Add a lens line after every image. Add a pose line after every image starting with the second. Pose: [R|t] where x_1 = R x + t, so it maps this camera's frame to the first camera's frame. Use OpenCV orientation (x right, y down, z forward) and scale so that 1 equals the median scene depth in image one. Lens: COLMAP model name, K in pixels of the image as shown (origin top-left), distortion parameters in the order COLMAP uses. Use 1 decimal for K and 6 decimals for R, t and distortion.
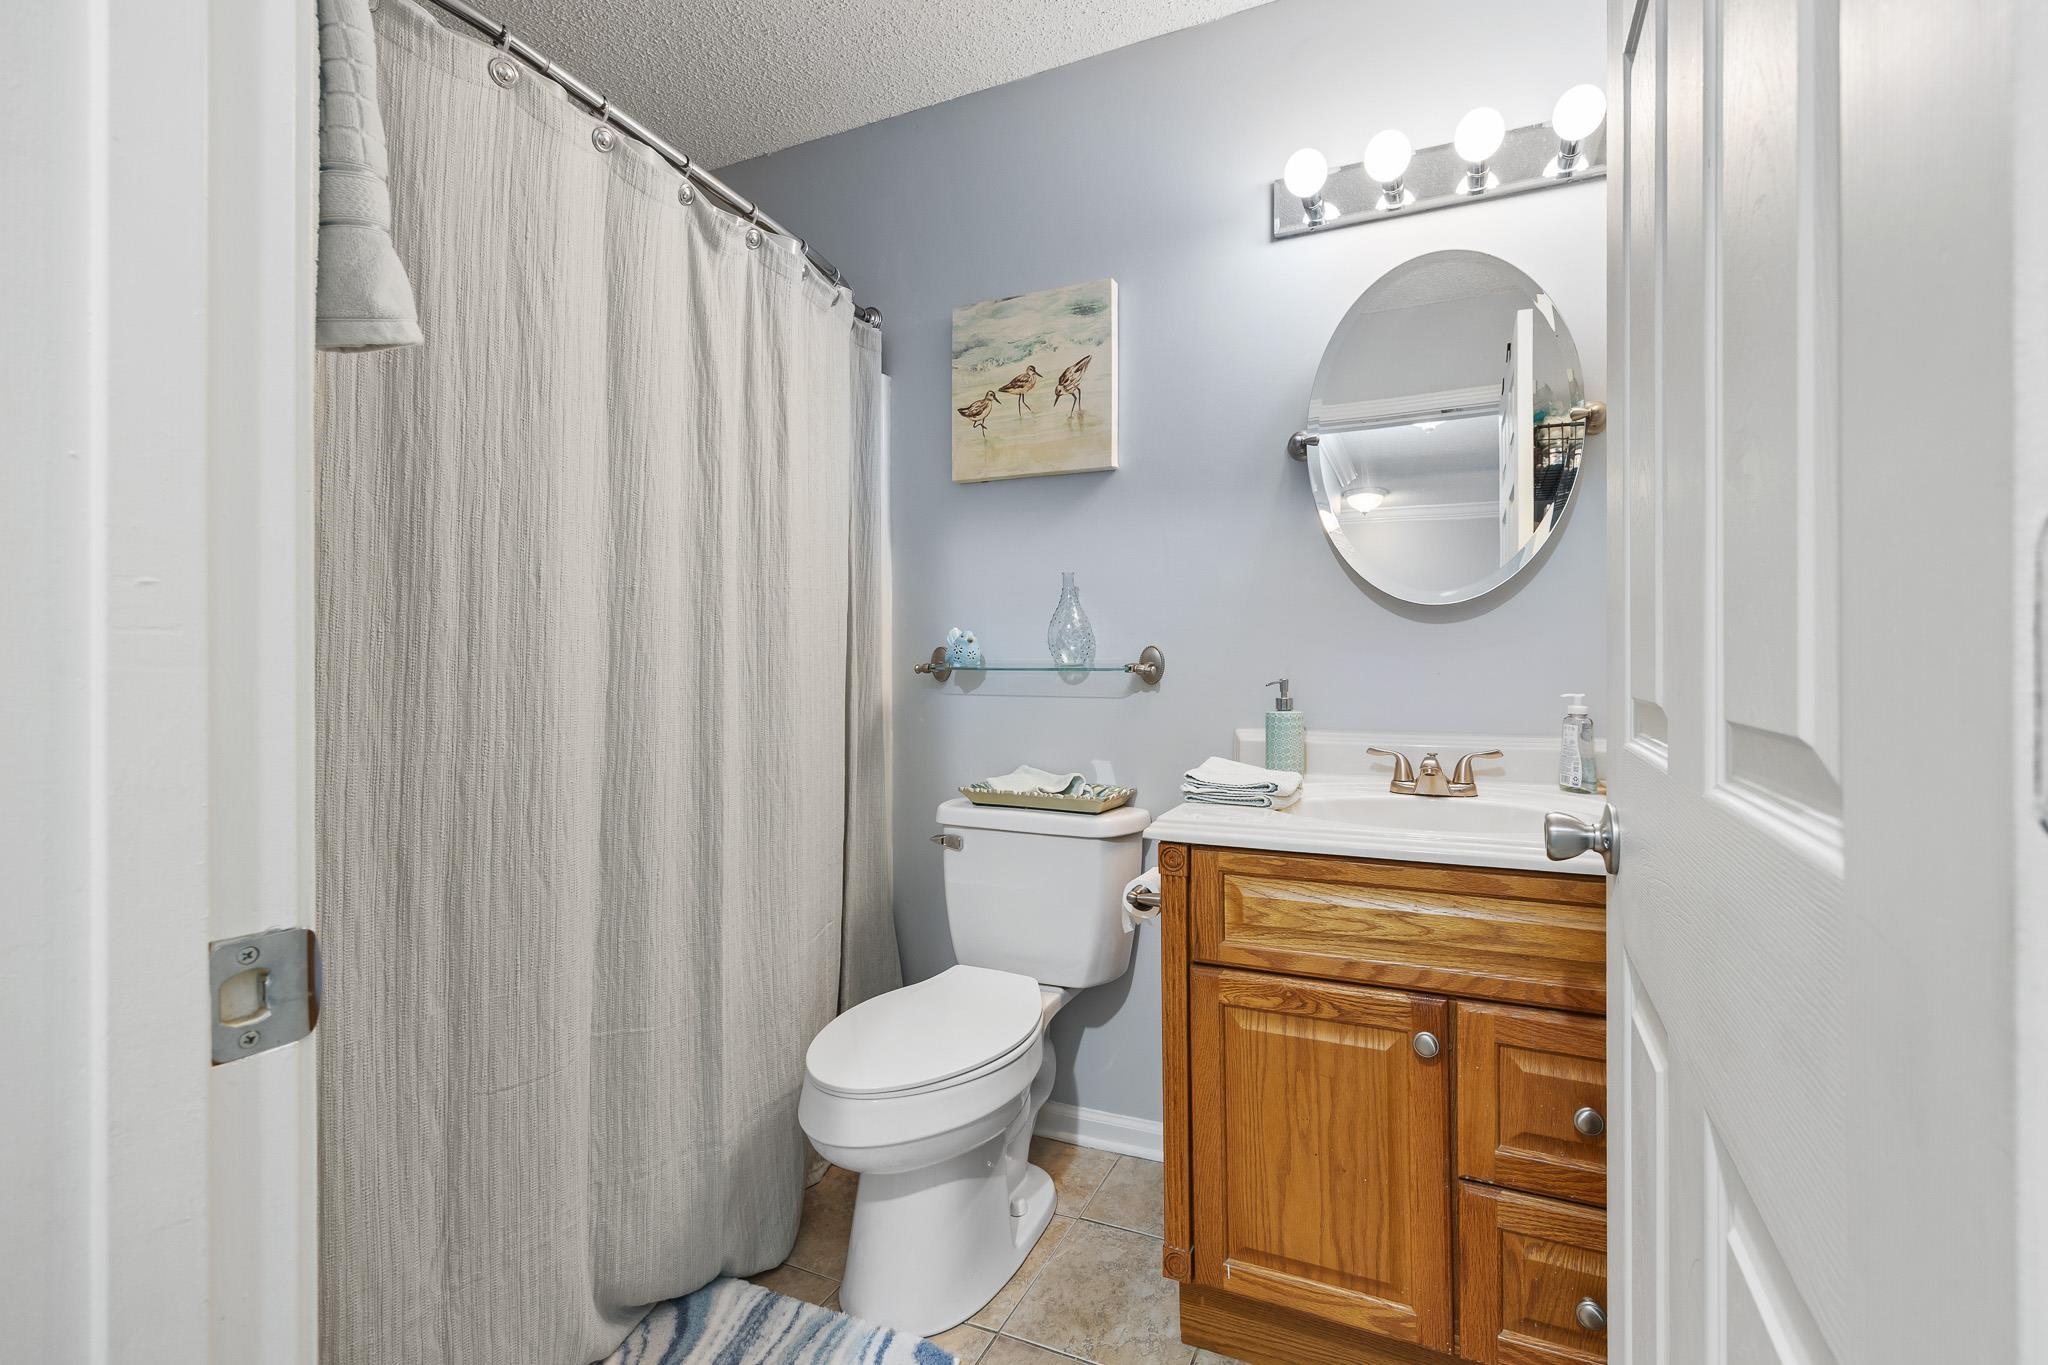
lens RADIAL K [[1002.2, 0, 1035.7], [0, 1002.2, 673.4], [0, 0, 1]] dist [-0.002516, 0.000463]
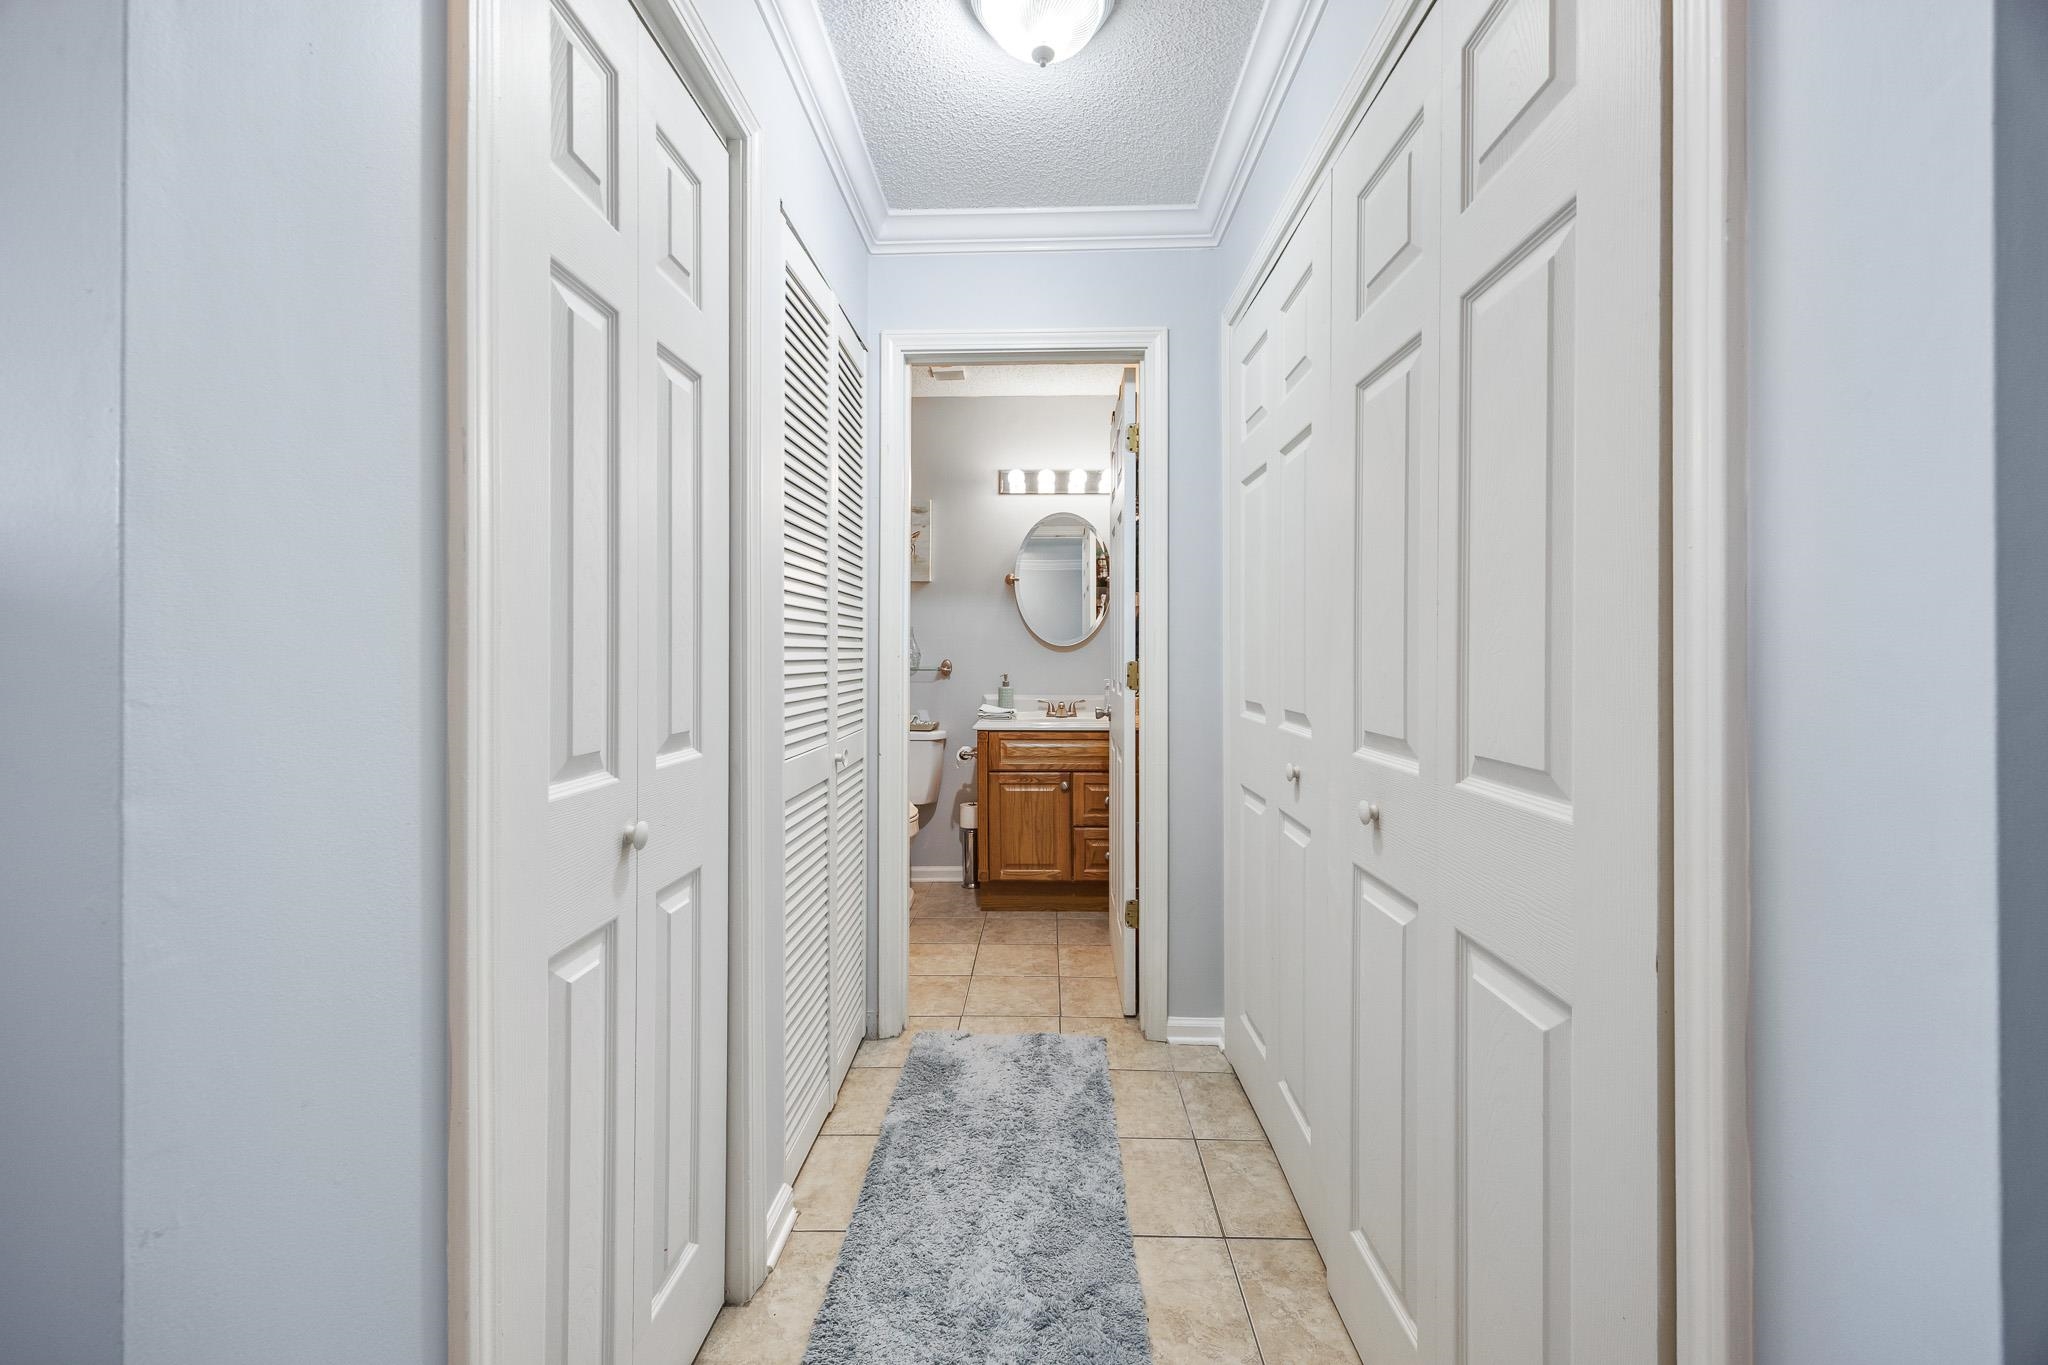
lens RADIAL K [[1002.2, 0, 1020.4], [0, 1002.2, 672.8], [0, 0, 1]] dist [-0.002516, 0.000463]
pose [[0.928226, -0.000618, 0.372016, -0.884828], [-0.002122, 0.999974, 0.006956, -0.019937], [-0.372010, -0.007246, 0.928200, -1.824561]]
